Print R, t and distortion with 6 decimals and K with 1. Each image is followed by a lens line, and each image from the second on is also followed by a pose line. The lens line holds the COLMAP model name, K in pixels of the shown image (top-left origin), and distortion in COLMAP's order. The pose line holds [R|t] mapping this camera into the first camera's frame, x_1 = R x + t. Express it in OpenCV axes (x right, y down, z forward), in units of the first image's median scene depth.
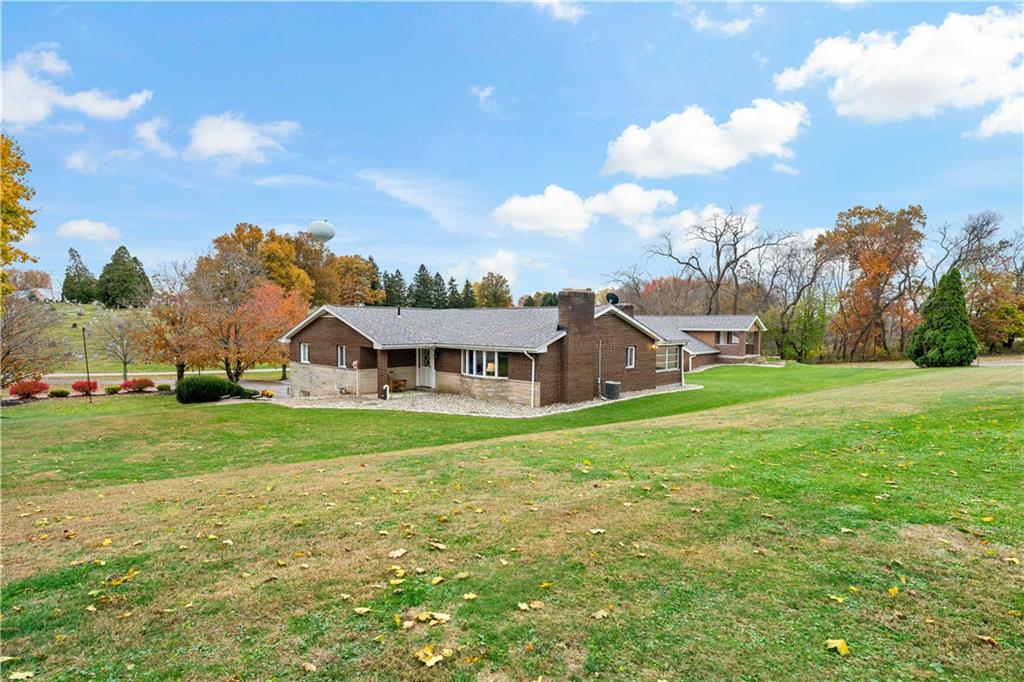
lens RADIAL K [[523.7, 0, 510.6], [0, 523.7, 338.5], [0, 0, 1]] dist [0.000252, 0.000164]
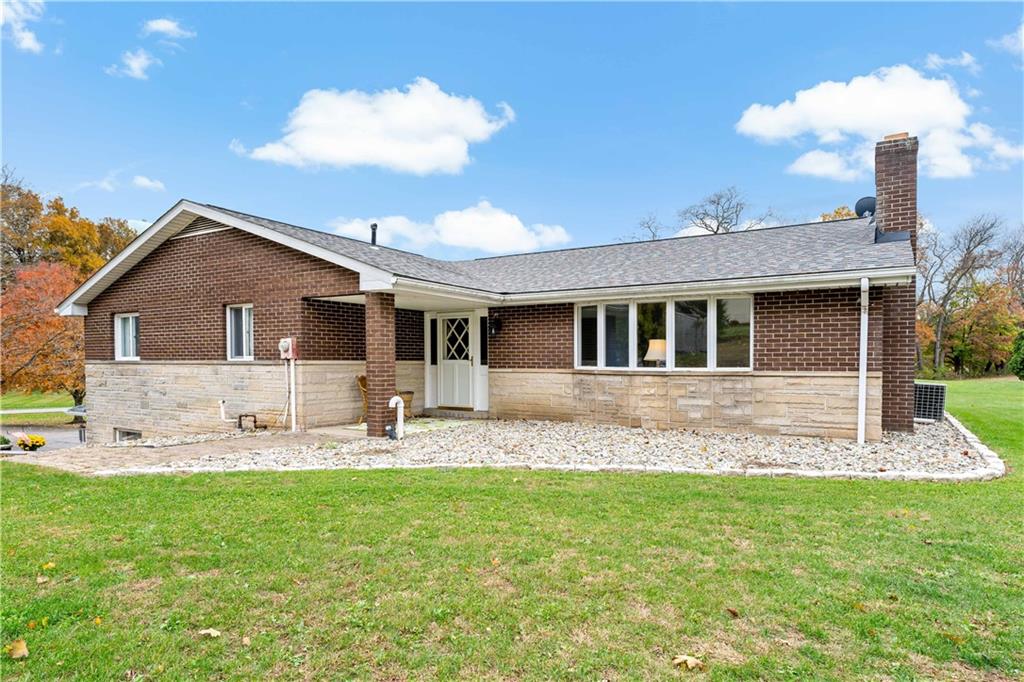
lens RADIAL K [[562.2, 0, 515.5], [0, 562.2, 373.0], [0, 0, 1]] dist [-0.000637, 0.000621]
pose [[0.969345, -0.004120, 0.245667, -0.231975], [0.006274, 0.999948, -0.007986, 0.069713], [-0.245622, 0.009282, 0.969321, 0.562327]]
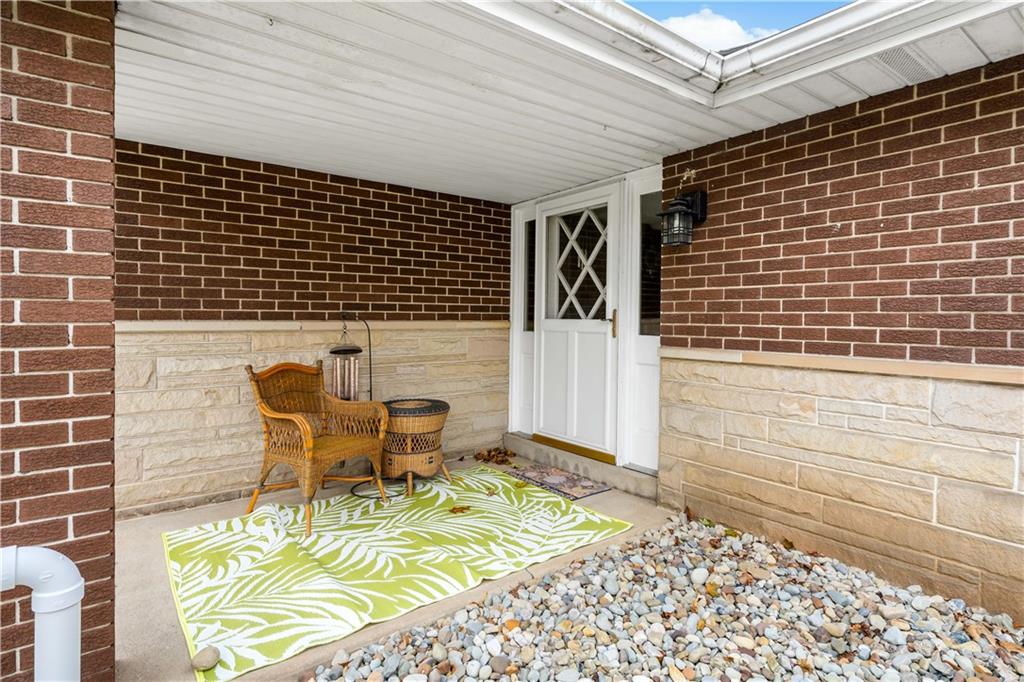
lens RADIAL K [[523.7, 0, 510.2], [0, 523.7, 343.6], [0, 0, 1]] dist [0.000252, 0.000164]
pose [[0.993426, 0.011472, -0.113902, -0.167458], [-0.009226, 0.999753, 0.020225, 0.059388], [0.114106, -0.019041, 0.993286, 0.855890]]
